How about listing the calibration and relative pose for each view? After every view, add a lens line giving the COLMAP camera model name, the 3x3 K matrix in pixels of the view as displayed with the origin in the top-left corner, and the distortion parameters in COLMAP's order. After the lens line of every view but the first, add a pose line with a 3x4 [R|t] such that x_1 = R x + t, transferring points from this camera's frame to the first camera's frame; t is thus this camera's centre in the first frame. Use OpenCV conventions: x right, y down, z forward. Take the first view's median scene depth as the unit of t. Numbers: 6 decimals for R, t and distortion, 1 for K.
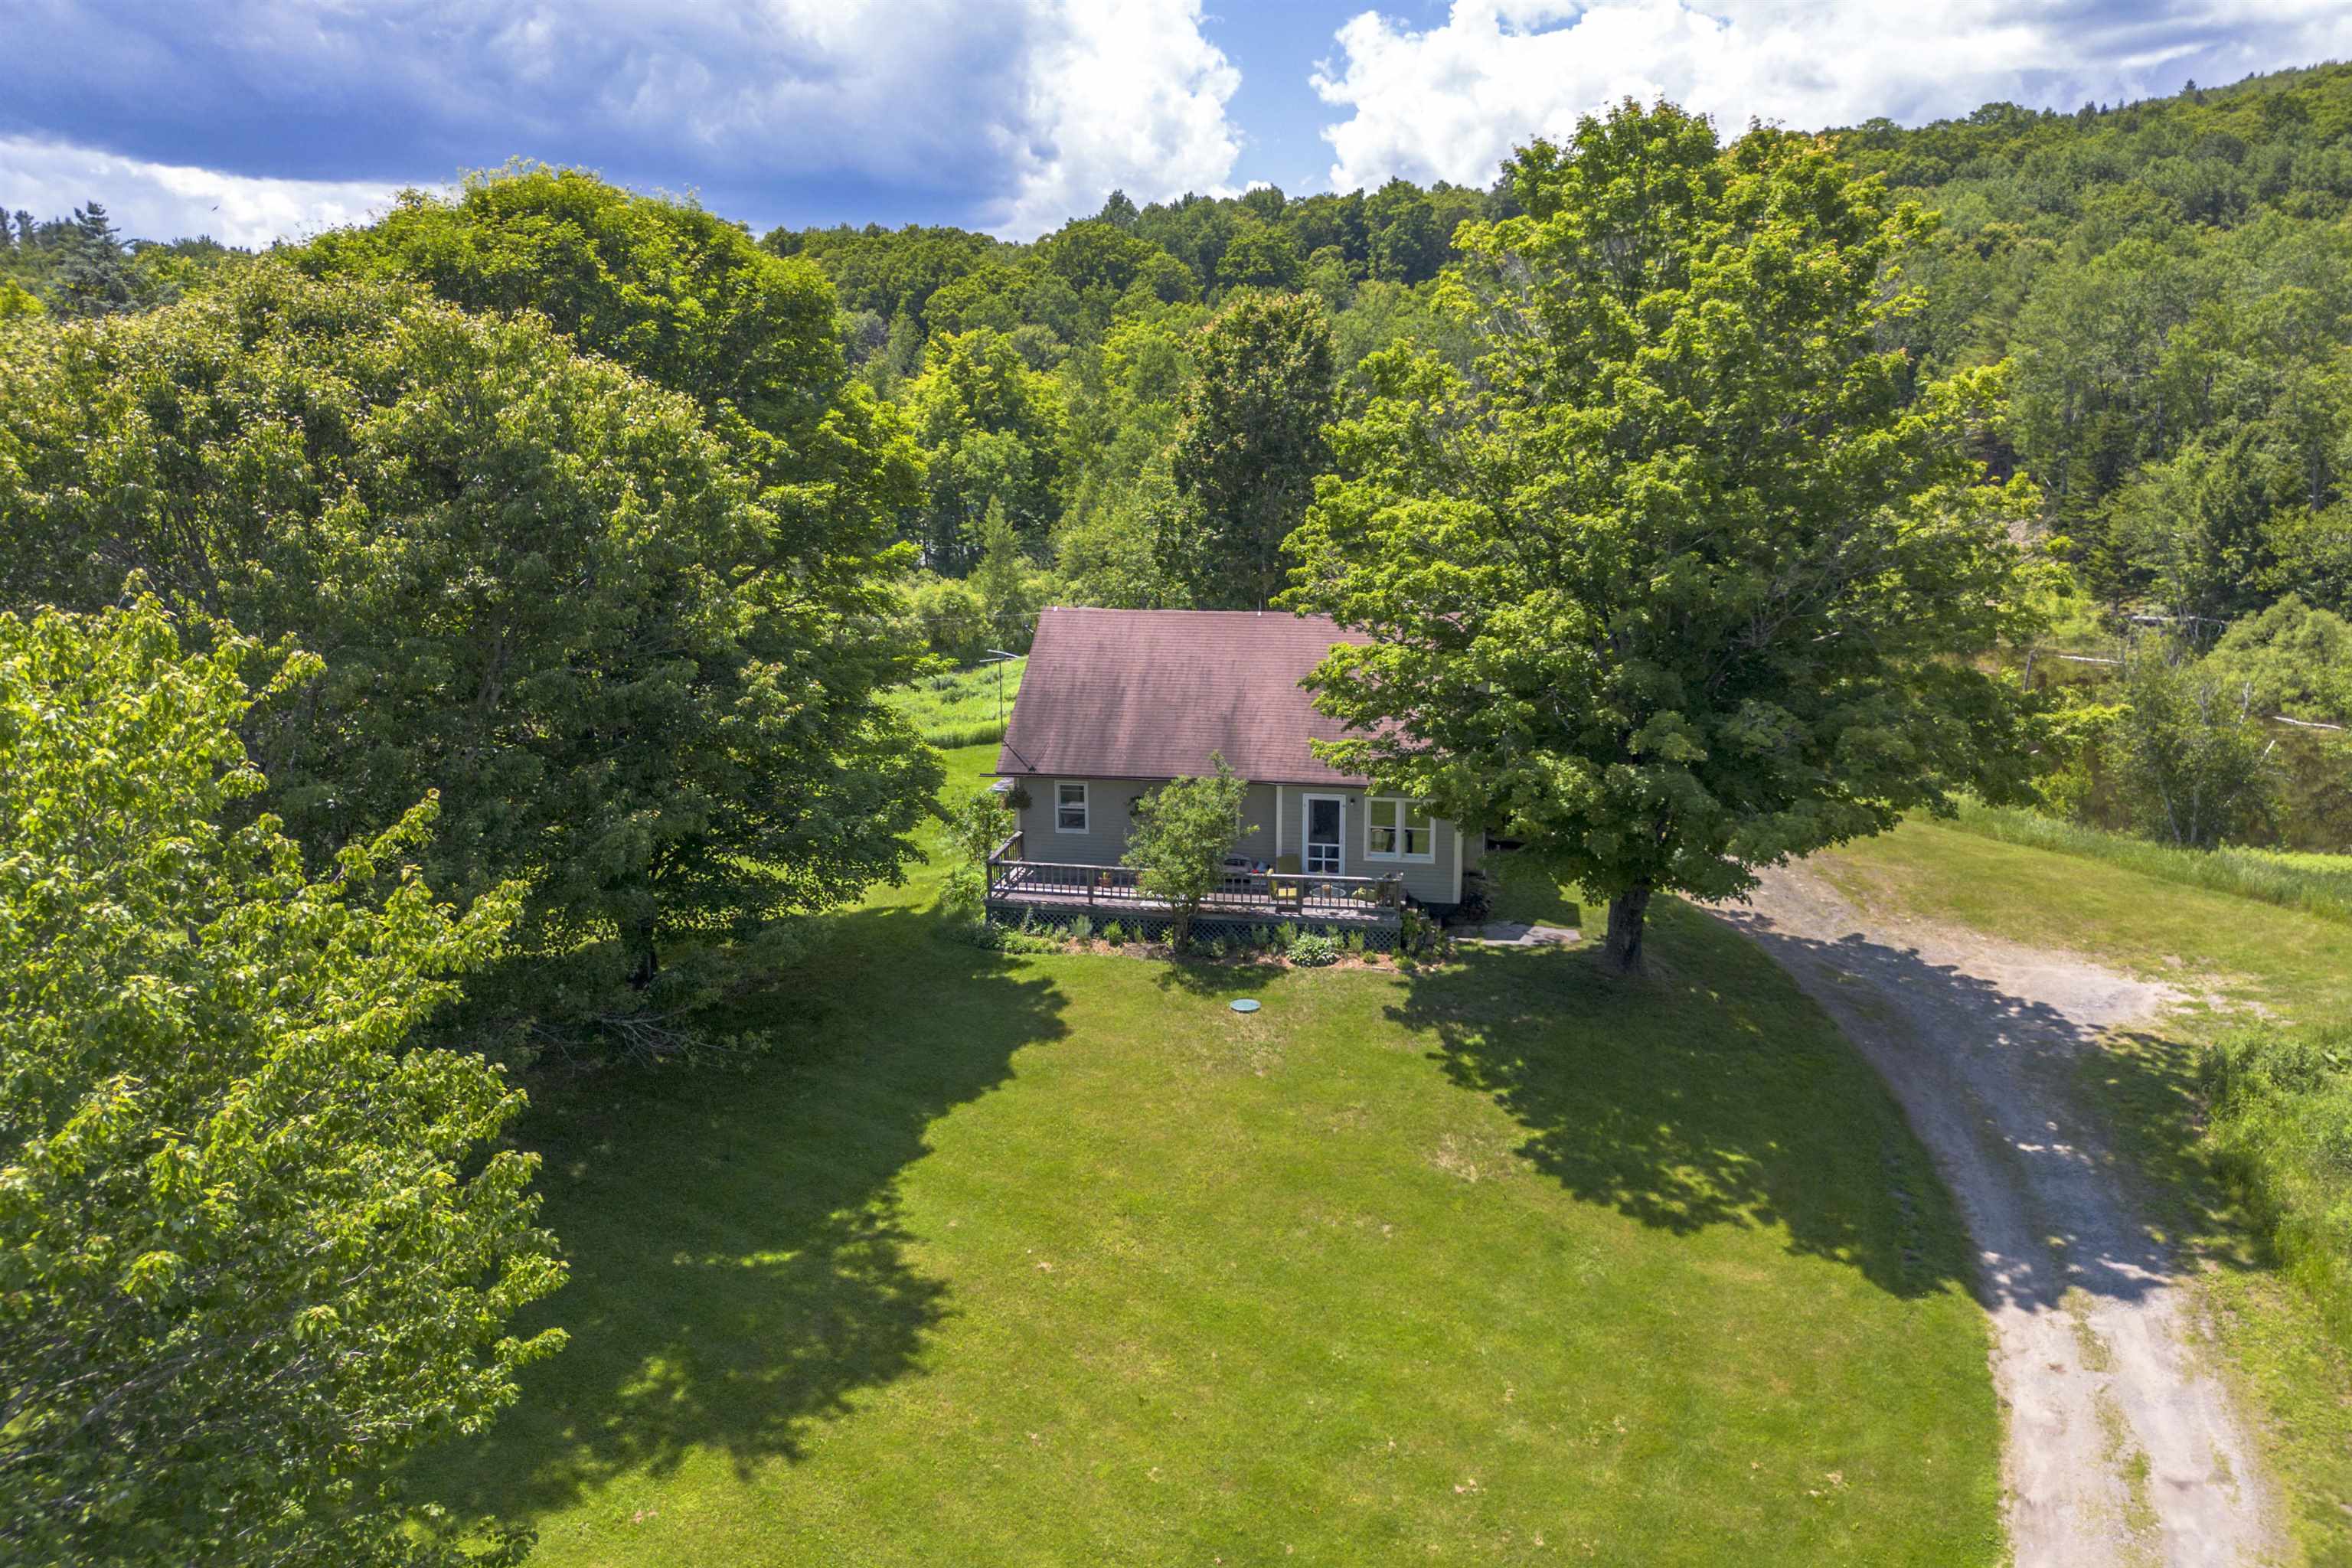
lens RADIAL K [[1634.6, 0, 1176.0], [0, 1634.6, 784.0], [0, 0, 1]] dist [0.027259, -0.035279]
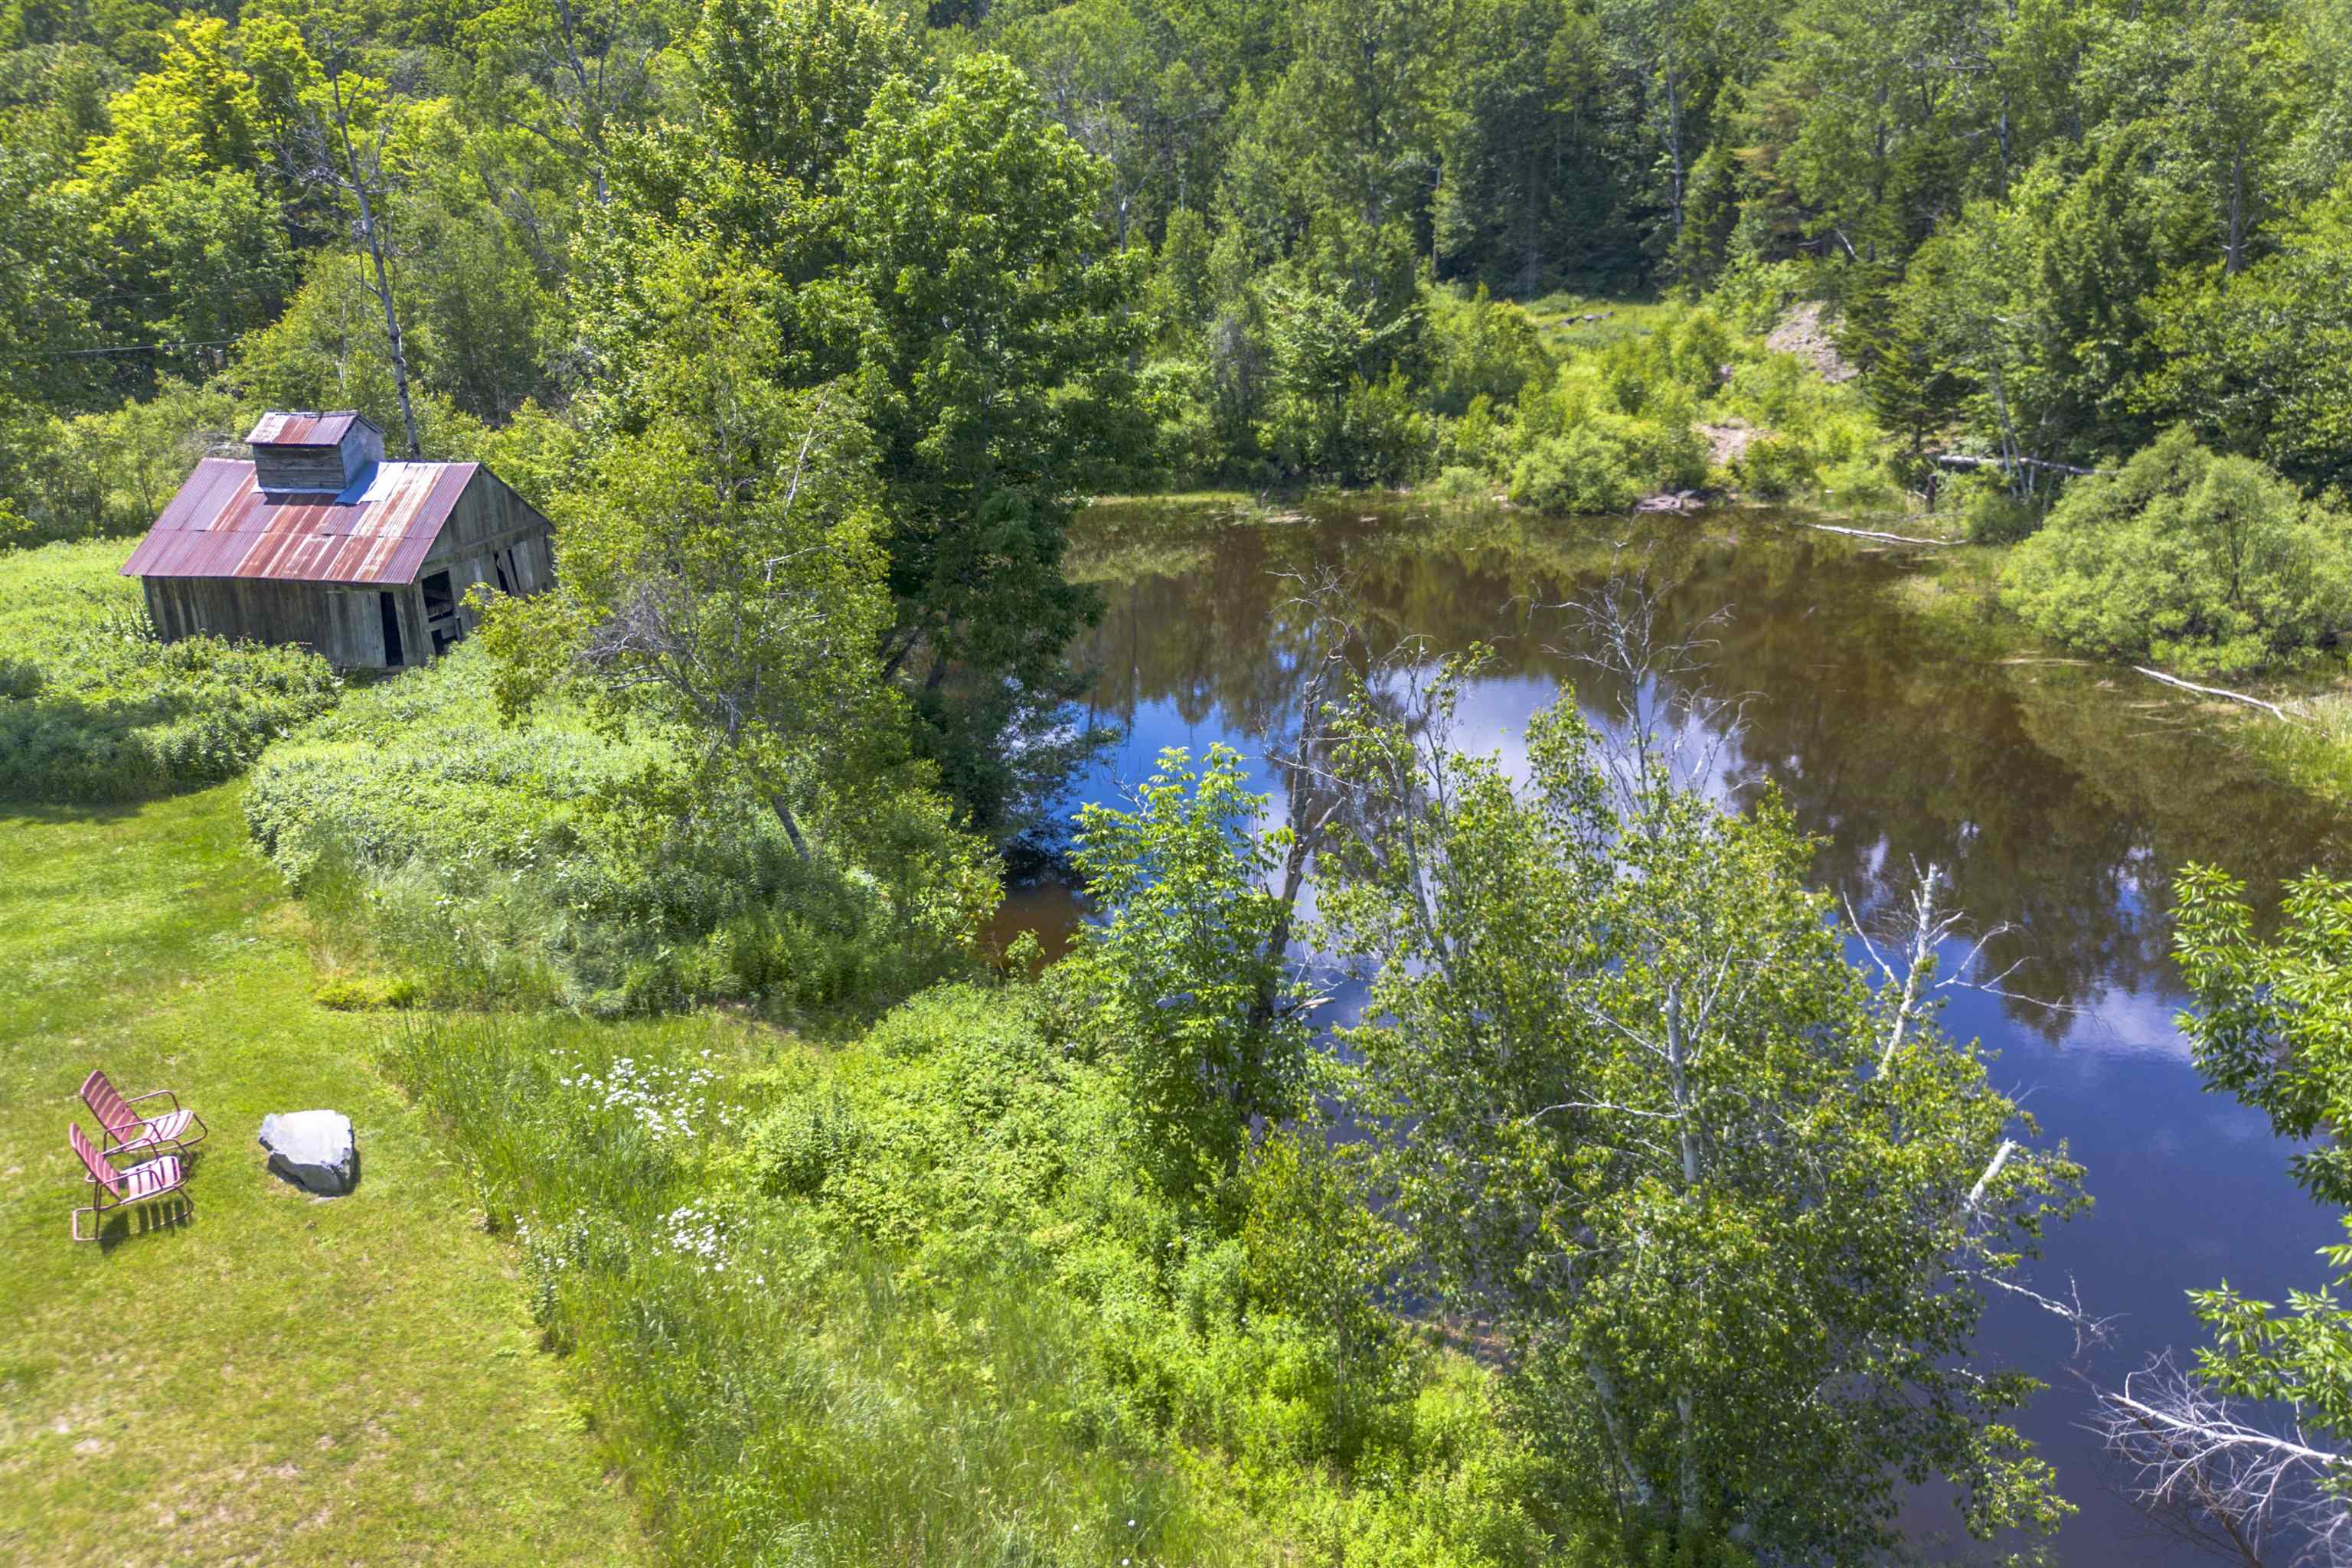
lens RADIAL K [[1634.6, 0, 1176.0], [0, 1634.6, 784.0], [0, 0, 1]] dist [0.027259, -0.035279]
pose [[0.998857, -0.027222, 0.039279, 0.294790], [0.022770, 0.993712, 0.109629, -0.059147], [-0.042016, -0.108609, 0.993196, 0.422320]]
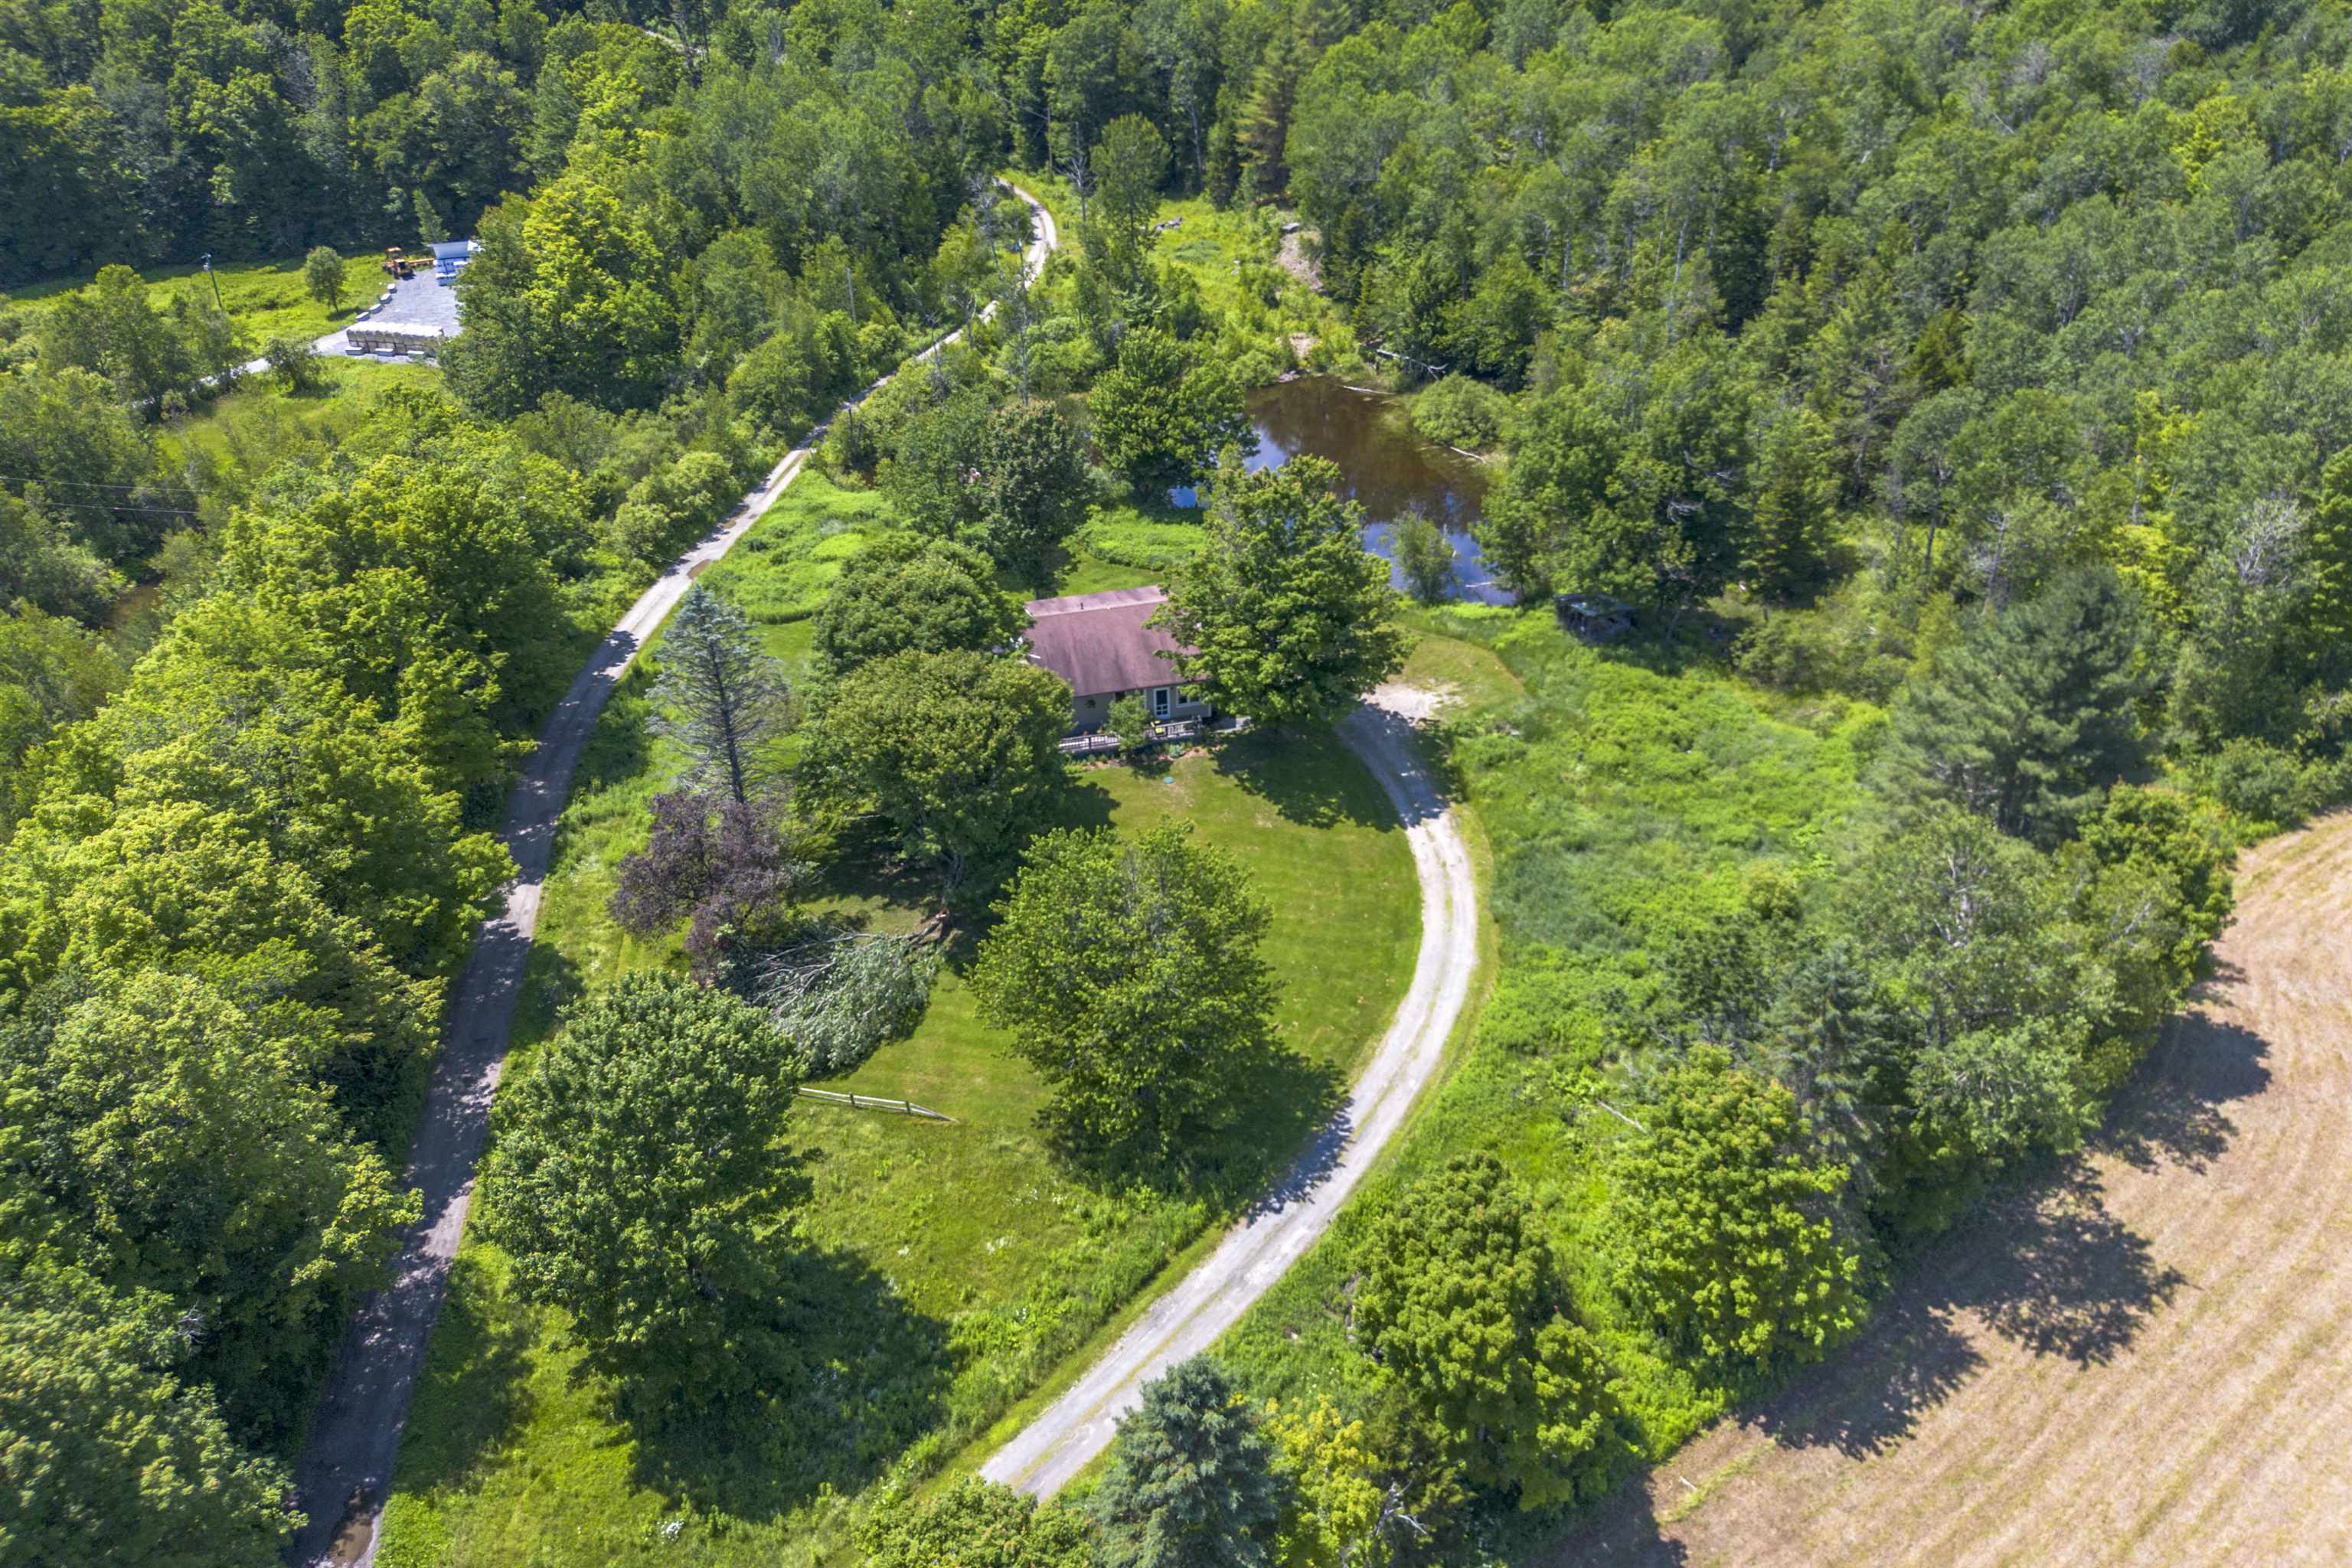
lens RADIAL K [[1634.6, 0, 1176.0], [0, 1634.6, 784.0], [0, 0, 1]] dist [0.027259, -0.035279]
pose [[0.899860, -0.237154, 0.366073, -0.379567], [0.106917, 0.933599, 0.341998, -0.319214], [-0.422872, -0.268611, 0.865464, -0.572408]]
